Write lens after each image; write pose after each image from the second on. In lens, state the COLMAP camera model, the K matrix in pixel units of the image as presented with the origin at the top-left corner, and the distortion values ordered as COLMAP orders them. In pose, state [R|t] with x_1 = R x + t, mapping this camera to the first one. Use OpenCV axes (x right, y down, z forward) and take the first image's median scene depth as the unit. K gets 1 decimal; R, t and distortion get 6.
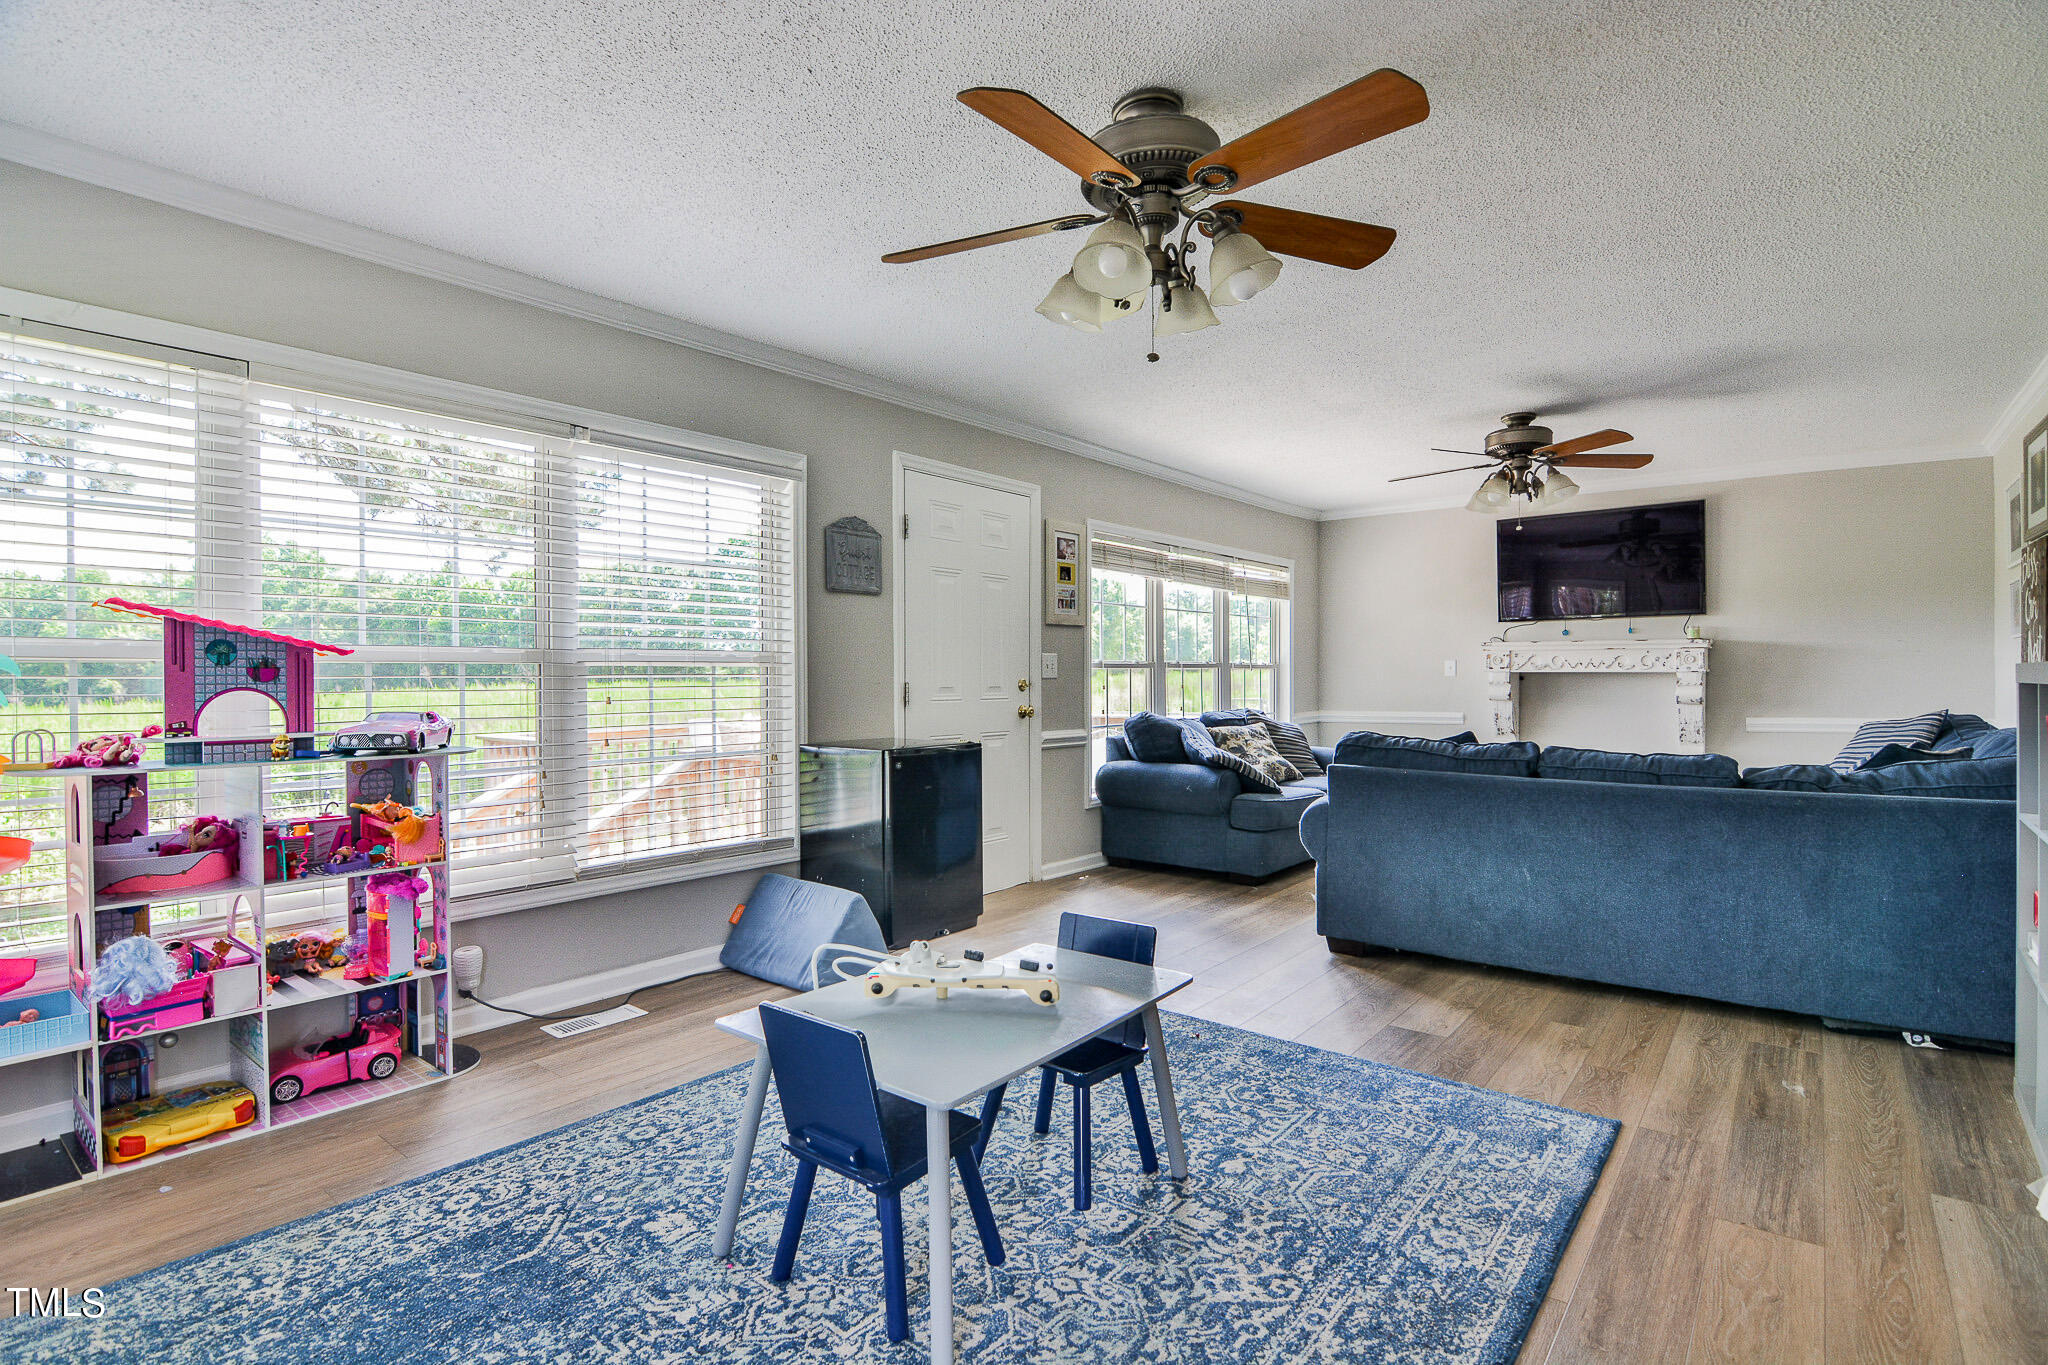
lens RADIAL K [[1014.7, 0, 1024.2], [0, 1014.7, 707.6], [0, 0, 1]] dist [-0.002284, -0.015473]
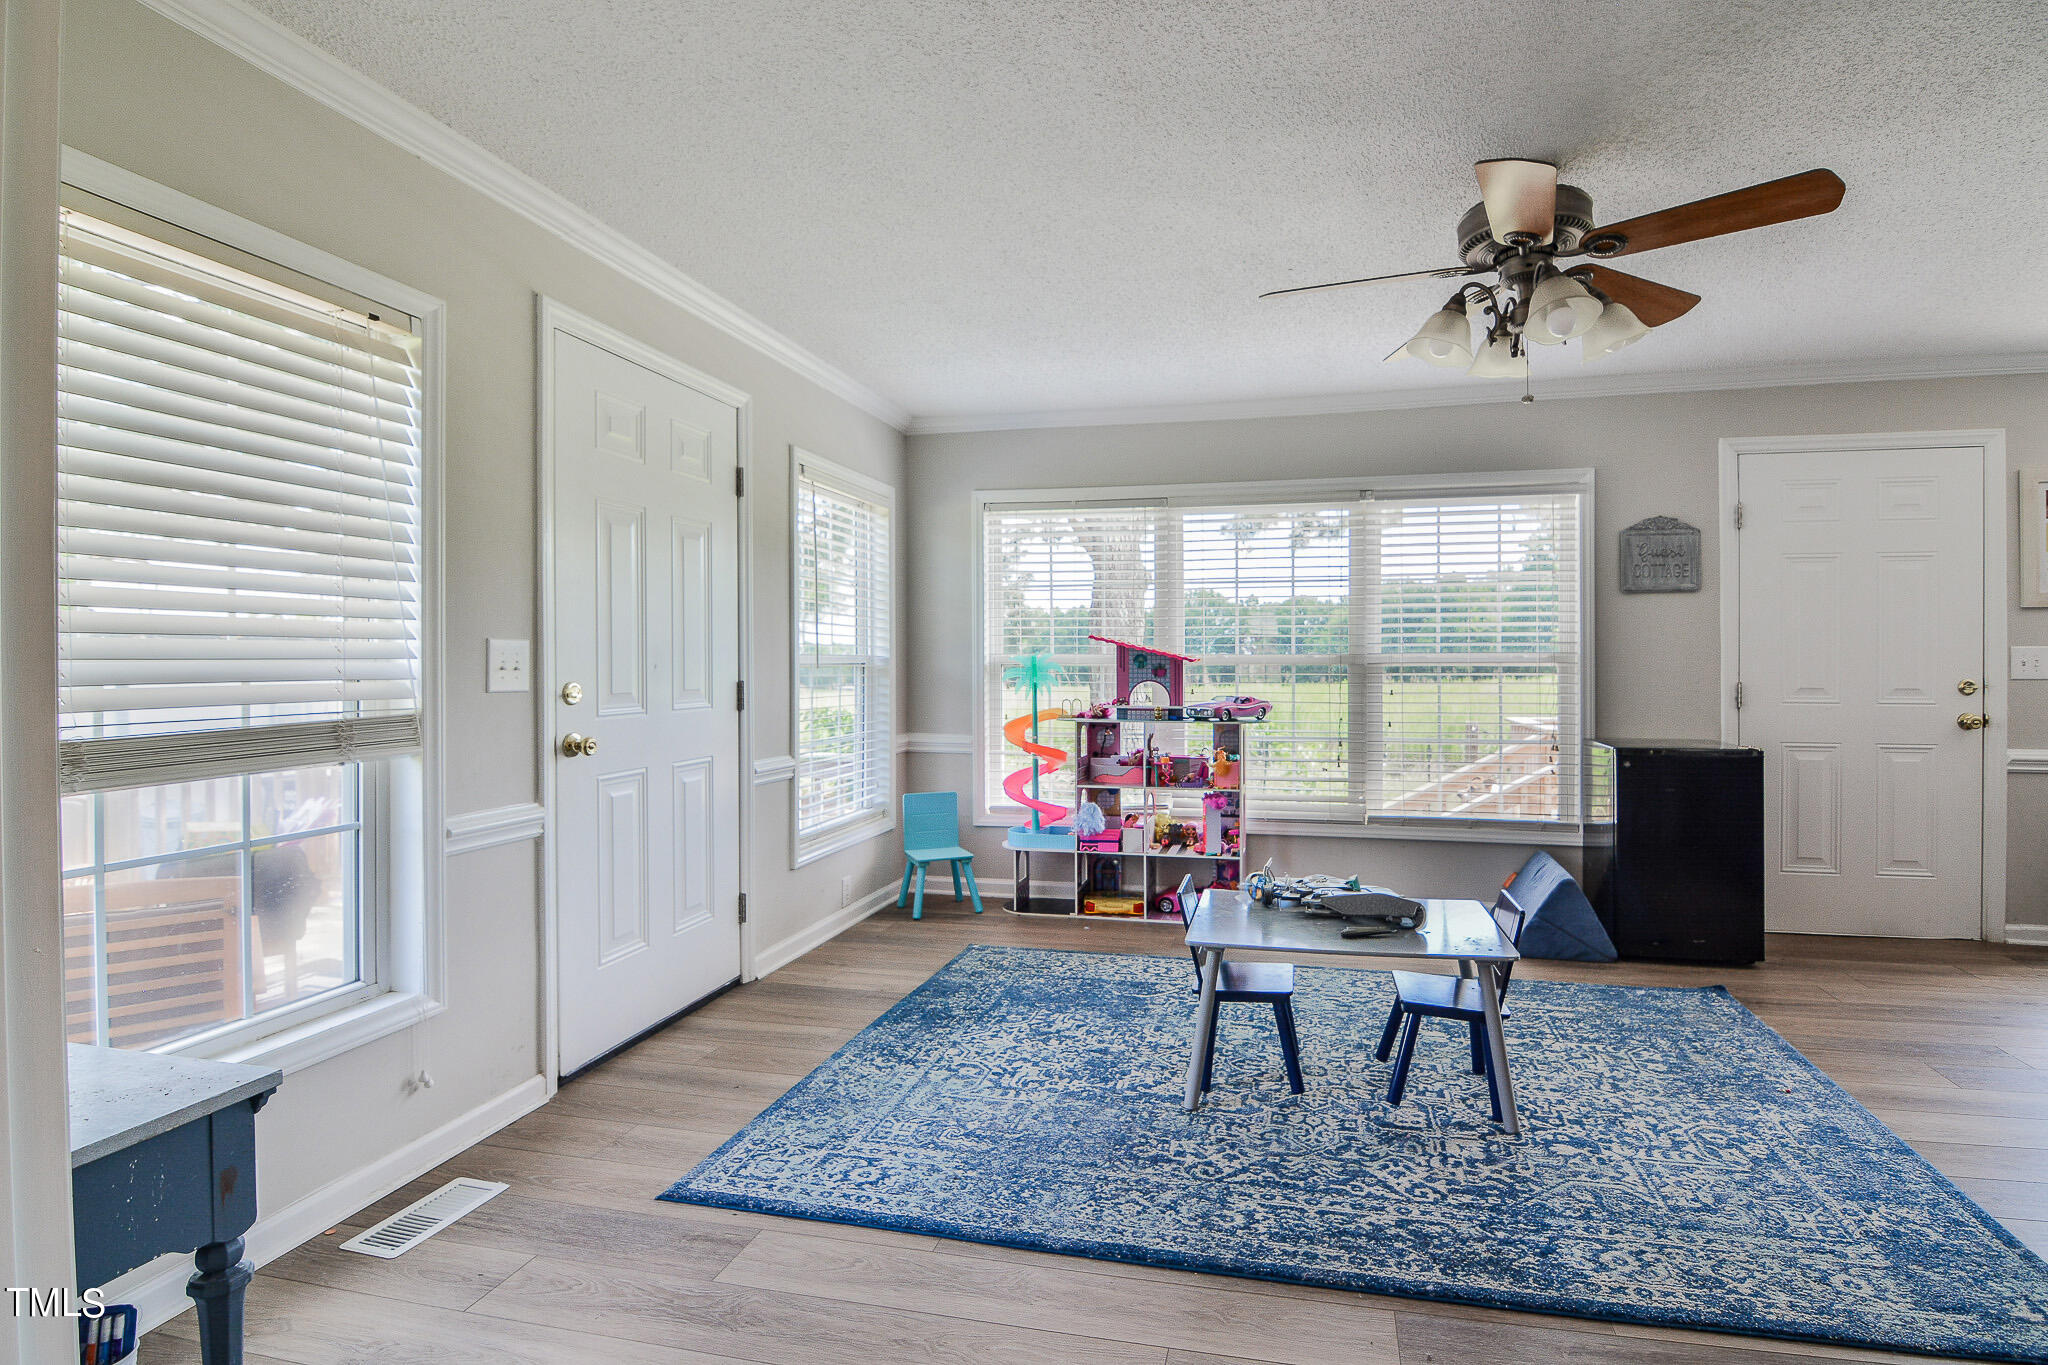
lens RADIAL K [[1005.6, 0, 1033.8], [0, 1005.6, 683.1], [0, 0, 1]] dist [-0.001400, -0.013417]
pose [[0.403111, 0.014984, -0.915028, 0.829344], [-0.028960, 0.999574, 0.003610, -0.014736], [0.914693, 0.025044, 0.403374, 0.061992]]
